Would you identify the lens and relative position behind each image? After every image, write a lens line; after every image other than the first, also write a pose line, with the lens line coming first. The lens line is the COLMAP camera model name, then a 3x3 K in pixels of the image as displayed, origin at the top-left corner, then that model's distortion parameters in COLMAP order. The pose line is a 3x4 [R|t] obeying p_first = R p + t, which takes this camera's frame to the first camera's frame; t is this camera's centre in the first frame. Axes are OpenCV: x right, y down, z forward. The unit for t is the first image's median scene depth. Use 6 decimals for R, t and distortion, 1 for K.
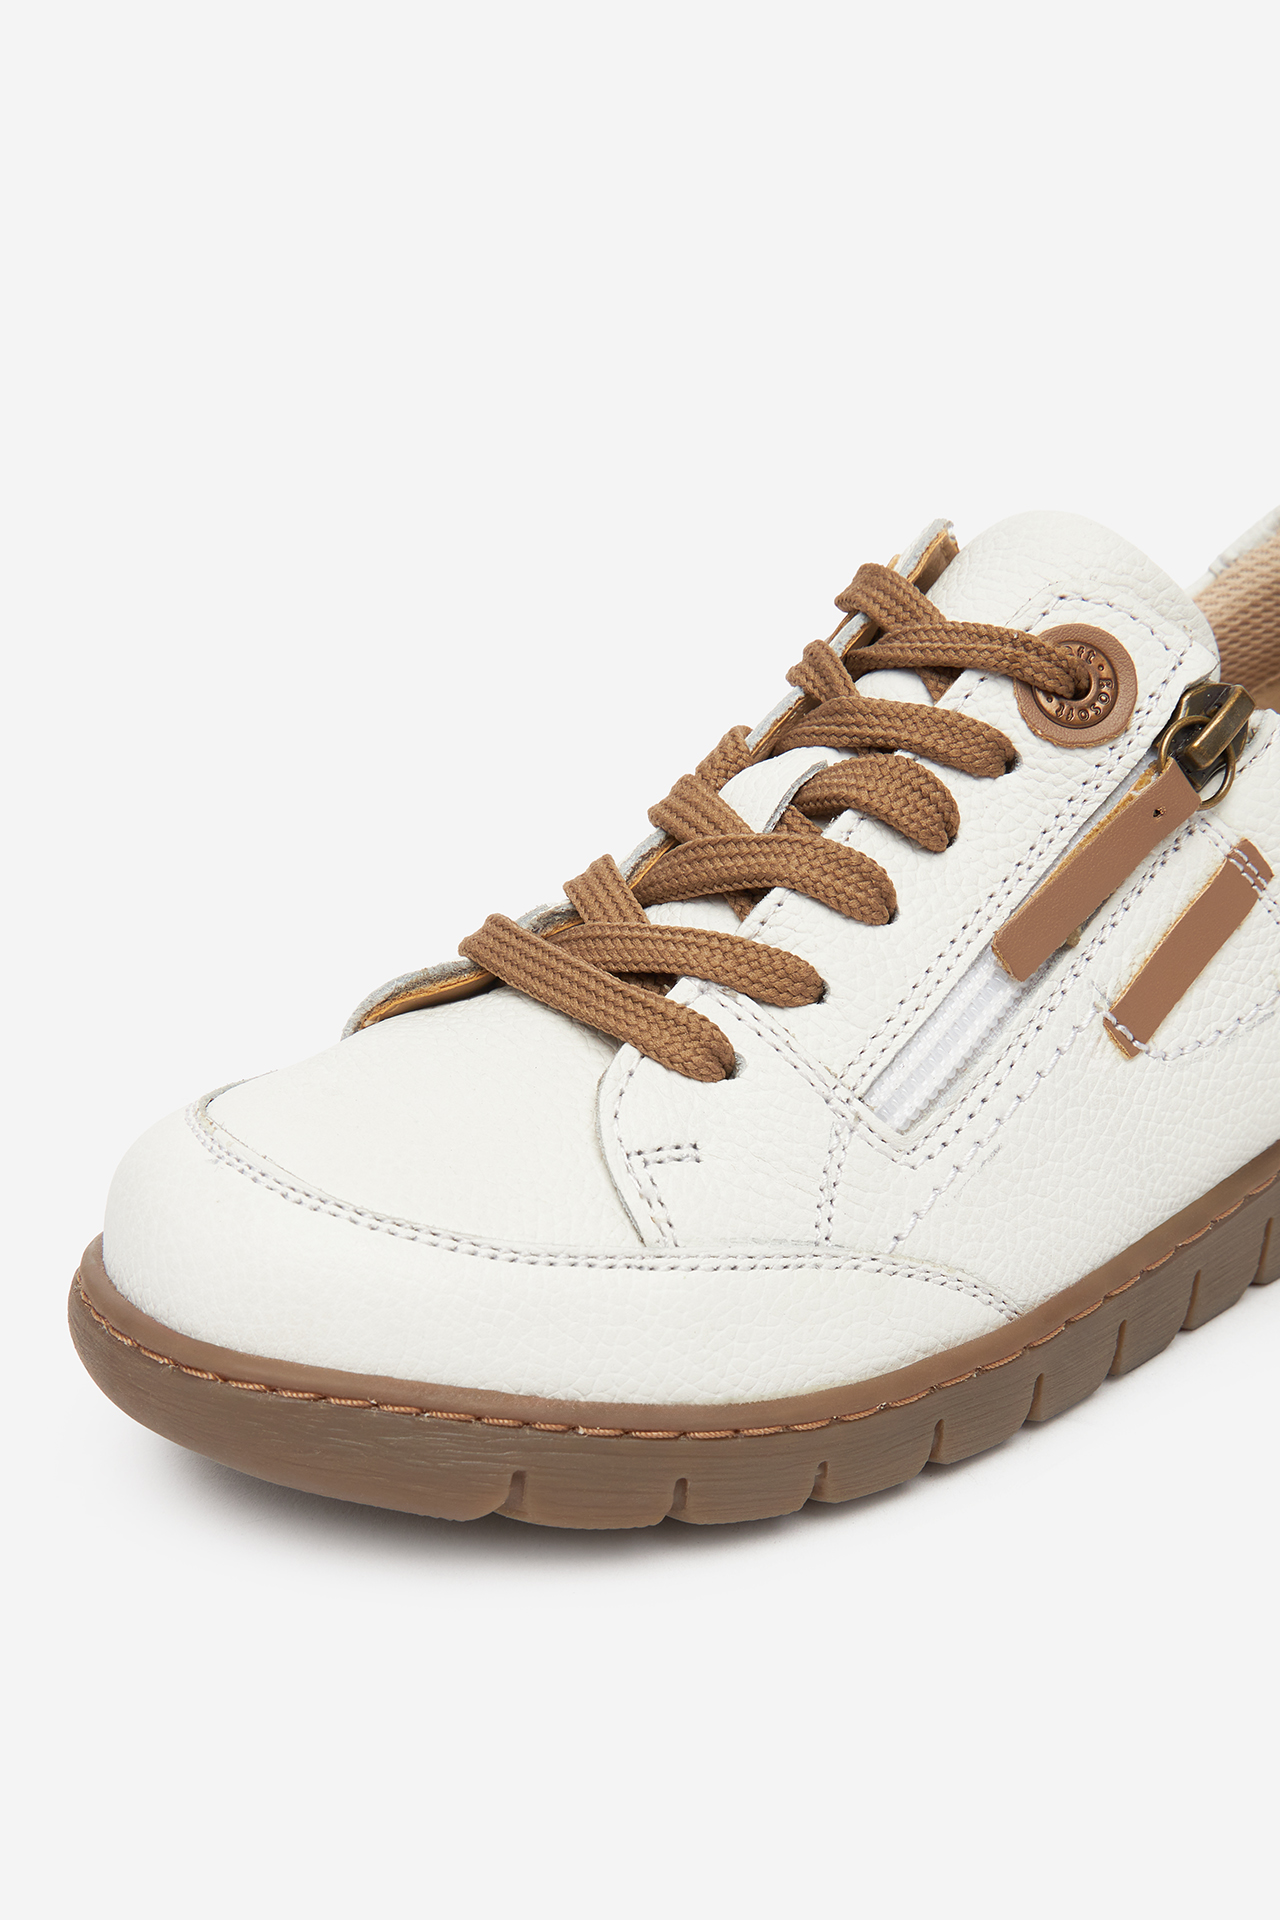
lens RADIAL K [[2166.7, 0, 639.0], [0, 2166.7, 1132.9], [0, 0, 1]] dist [-0.115709, 0.667109]
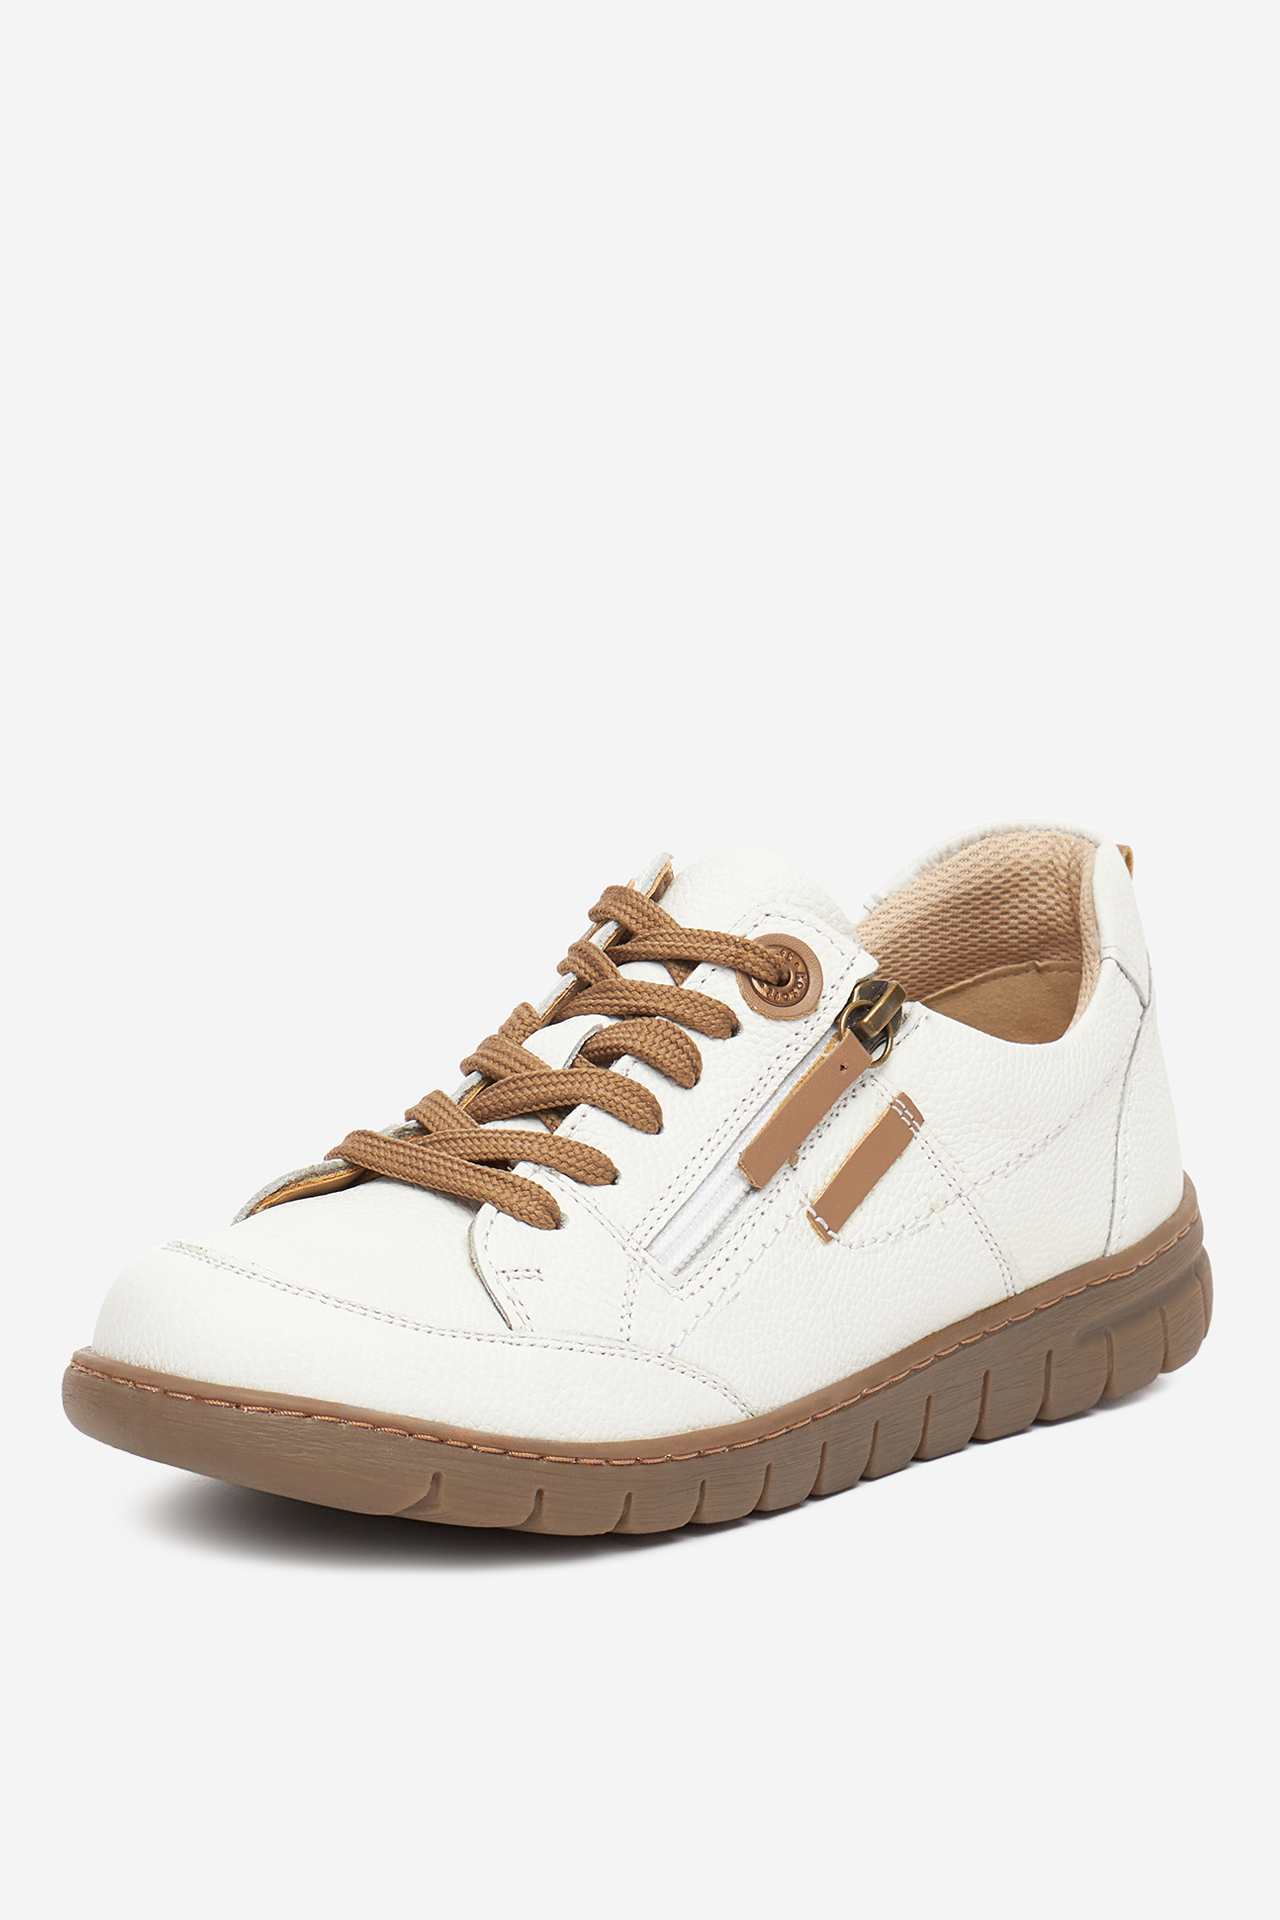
lens RADIAL K [[3852.0, 0, 640.0], [0, 3852.0, 960.0], [0, 0, 1]] dist [-0.026560, -0.028194]
pose [[0.978963, 0.034642, 0.201078, -0.389865], [0.015515, 0.969990, -0.242648, 0.387871], [-0.203449, 0.240663, 0.949047, -1.351562]]
